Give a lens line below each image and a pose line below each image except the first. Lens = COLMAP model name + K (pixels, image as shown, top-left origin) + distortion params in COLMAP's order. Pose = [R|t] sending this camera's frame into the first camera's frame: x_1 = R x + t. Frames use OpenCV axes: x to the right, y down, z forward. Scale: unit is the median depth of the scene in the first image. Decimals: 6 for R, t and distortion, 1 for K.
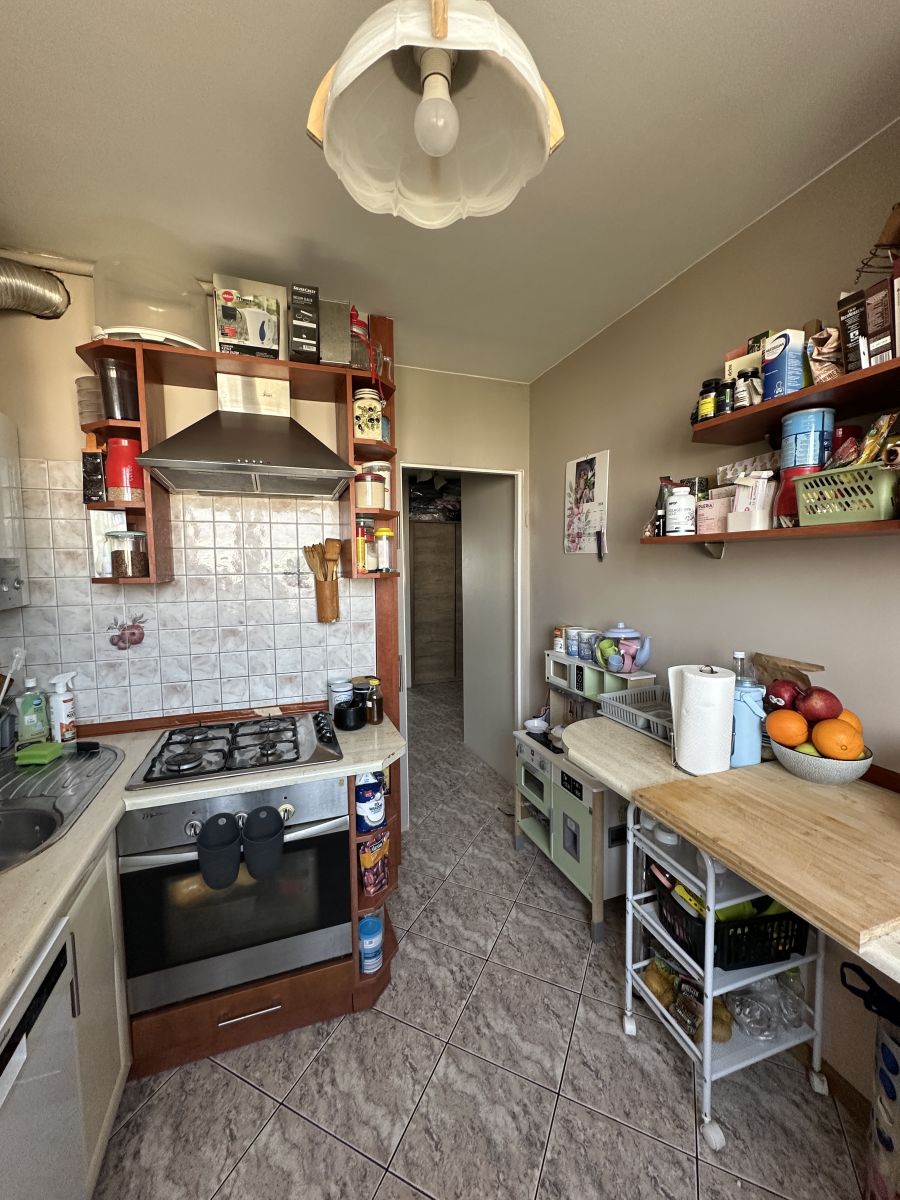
lens RADIAL K [[476.7, 0, 449.5], [0, 476.7, 598.9], [0, 0, 1]] dist [-0.005743, 0.001325]
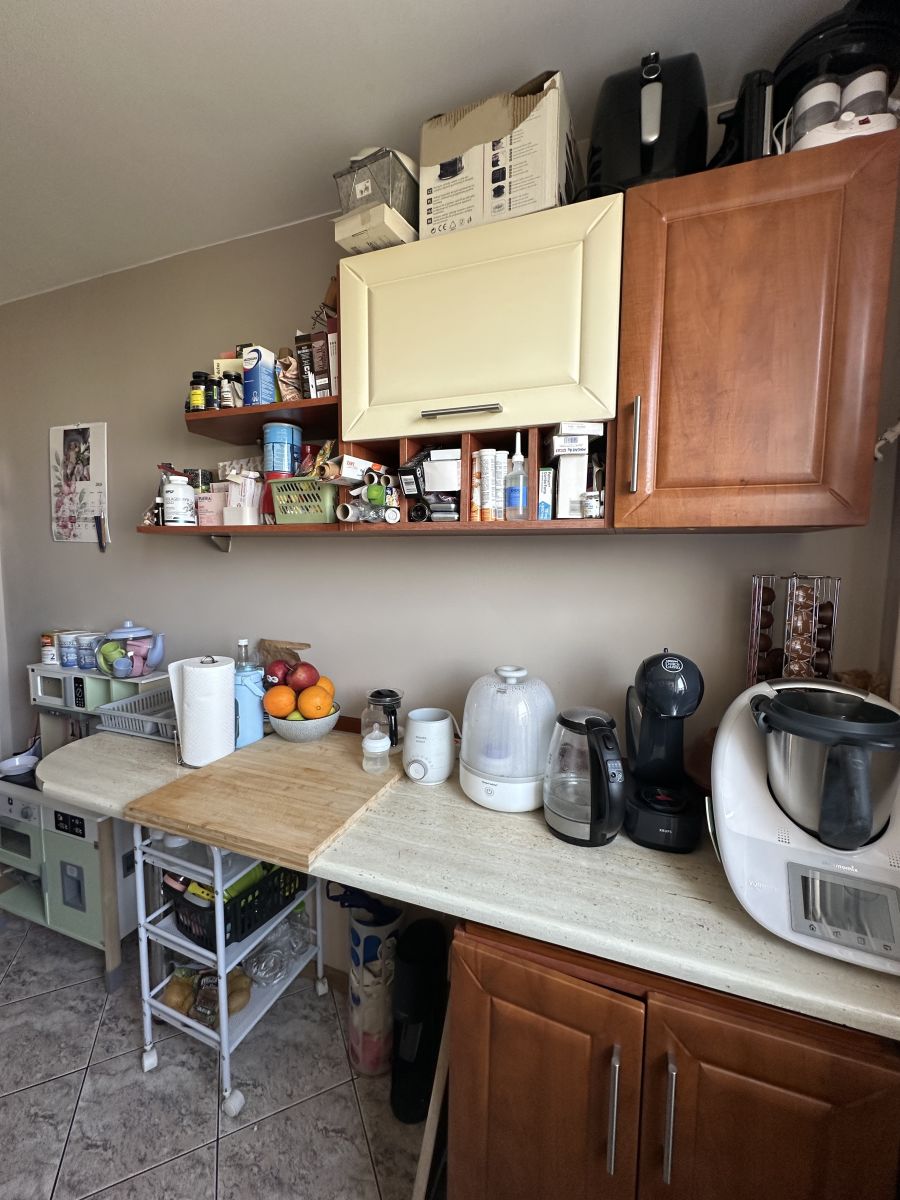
lens RADIAL K [[476.7, 0, 452.3], [0, 476.7, 599.2], [0, 0, 1]] dist [-0.005743, 0.001325]
pose [[0.643485, -0.042800, 0.764261, 0.107735], [0.036380, 0.999017, 0.025316, 0.012194], [-0.764594, 0.011513, 0.644409, -0.050307]]
